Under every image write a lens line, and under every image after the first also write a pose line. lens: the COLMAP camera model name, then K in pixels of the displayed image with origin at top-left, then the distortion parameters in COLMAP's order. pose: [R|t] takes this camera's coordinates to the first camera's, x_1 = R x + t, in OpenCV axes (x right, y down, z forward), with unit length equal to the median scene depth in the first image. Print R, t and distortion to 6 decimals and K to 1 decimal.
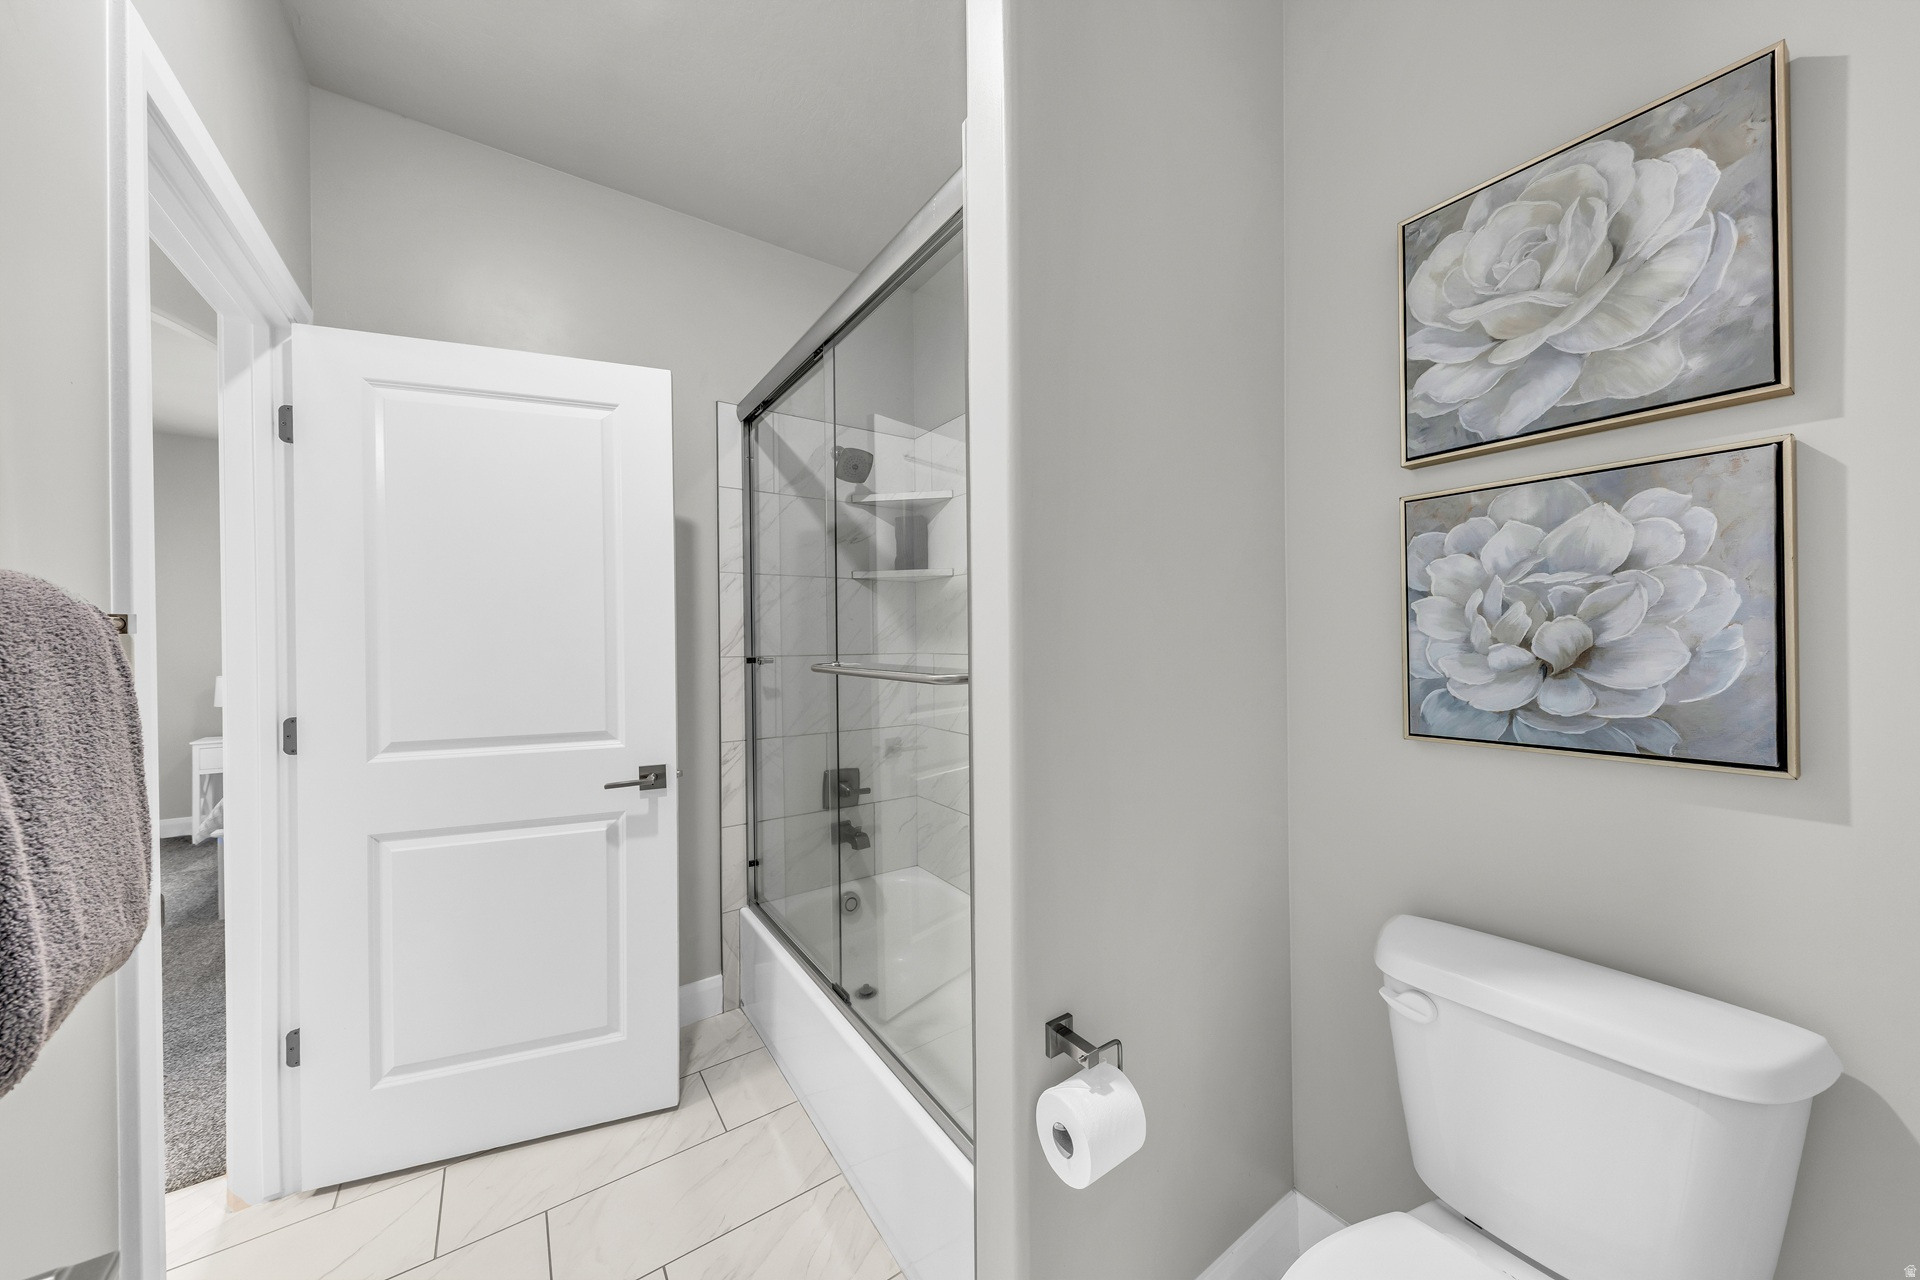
lens RADIAL K [[646.4, 0, 960.0], [0, 646.4, 640.0], [0, 0, 1]] dist [-0.000030, 0.000003]
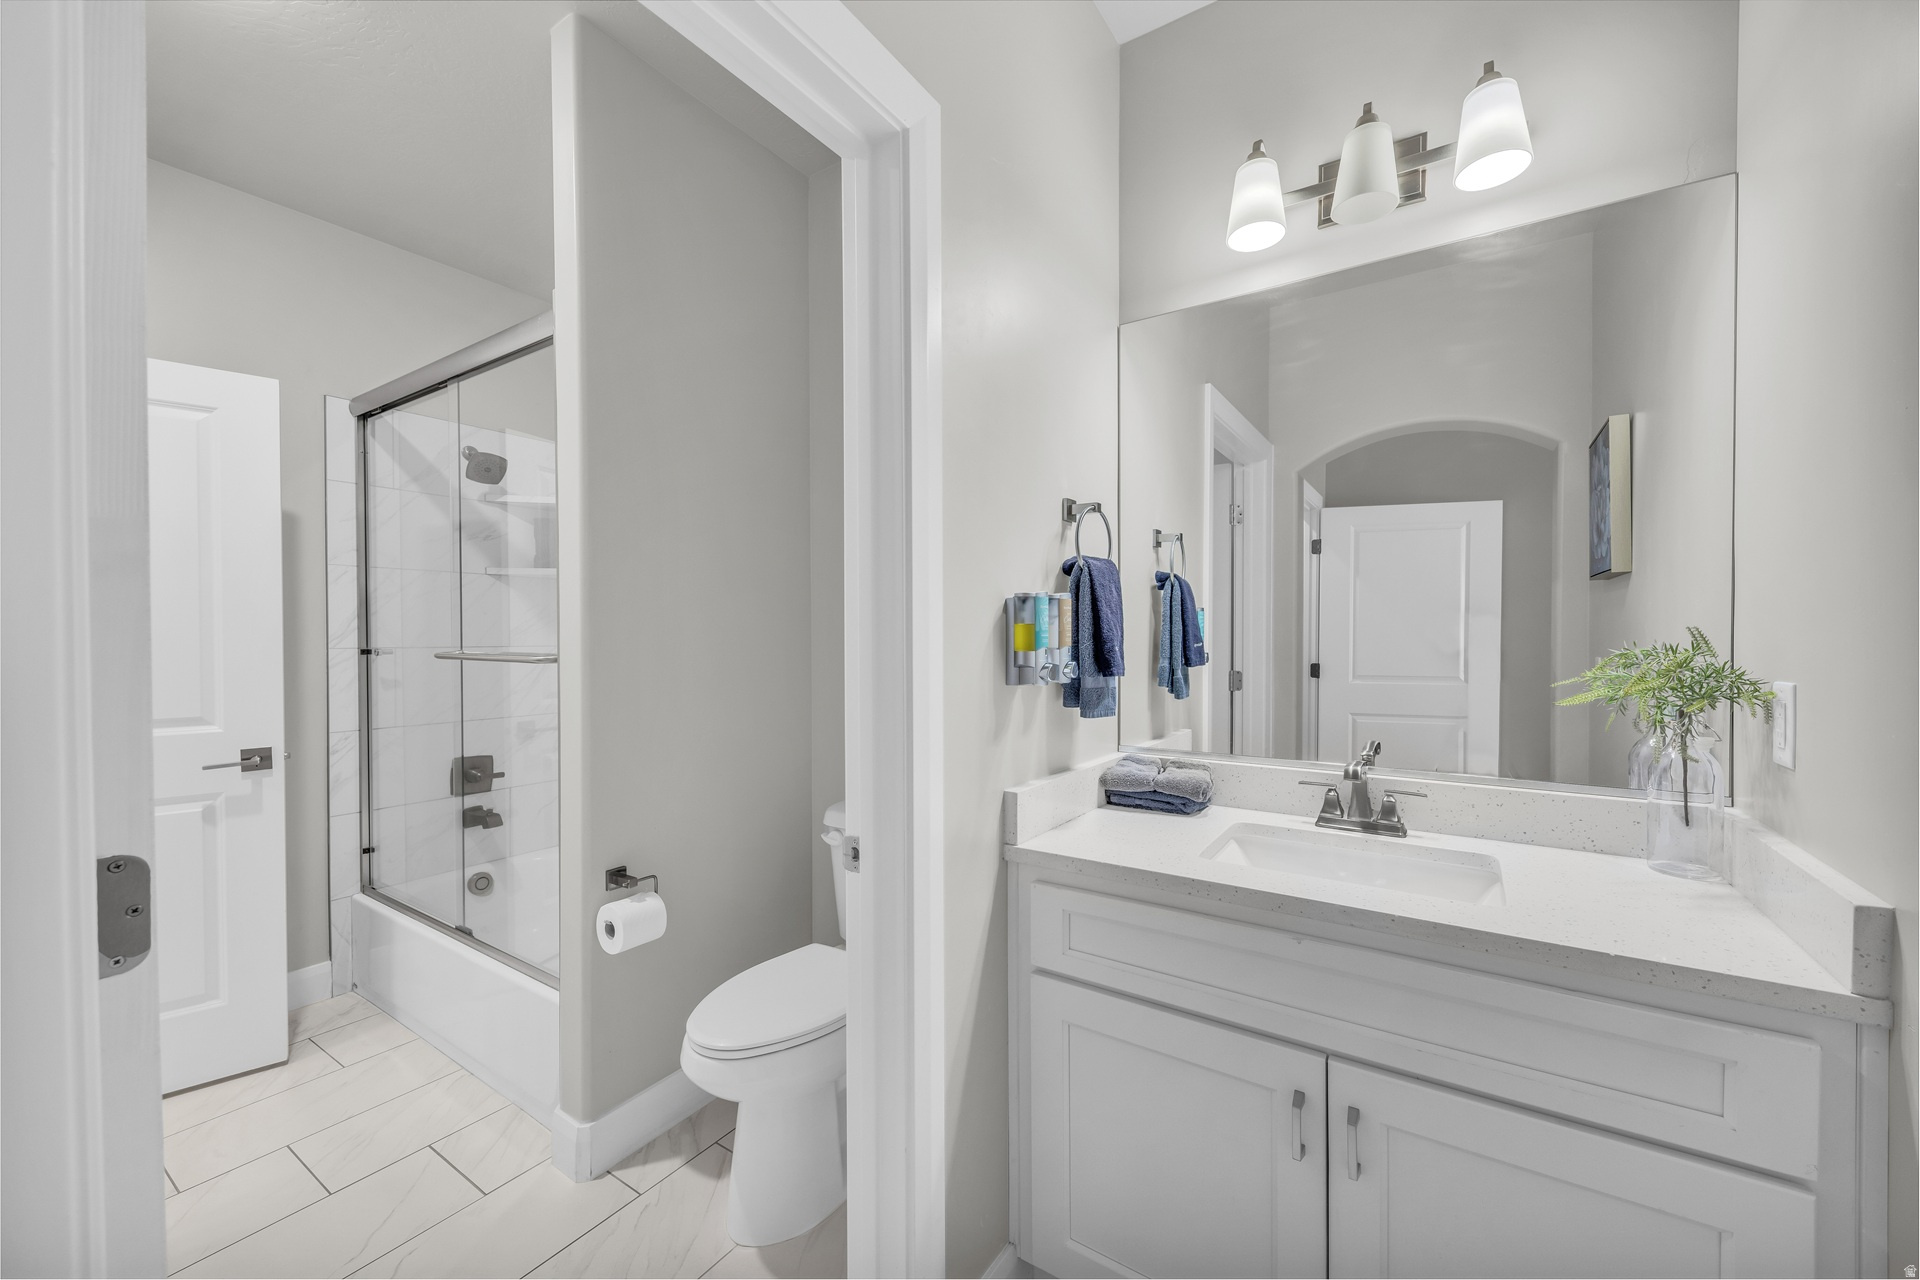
lens RADIAL K [[721.1, 0, 960.0], [0, 721.1, 640.0], [0, 0, 1]] dist [0.017264, -0.011633]
pose [[0.924581, 0.004518, 0.380958, 0.111468], [-0.007143, 0.999959, 0.005479, 0.000542], [-0.380918, -0.007787, 0.924576, -0.433244]]
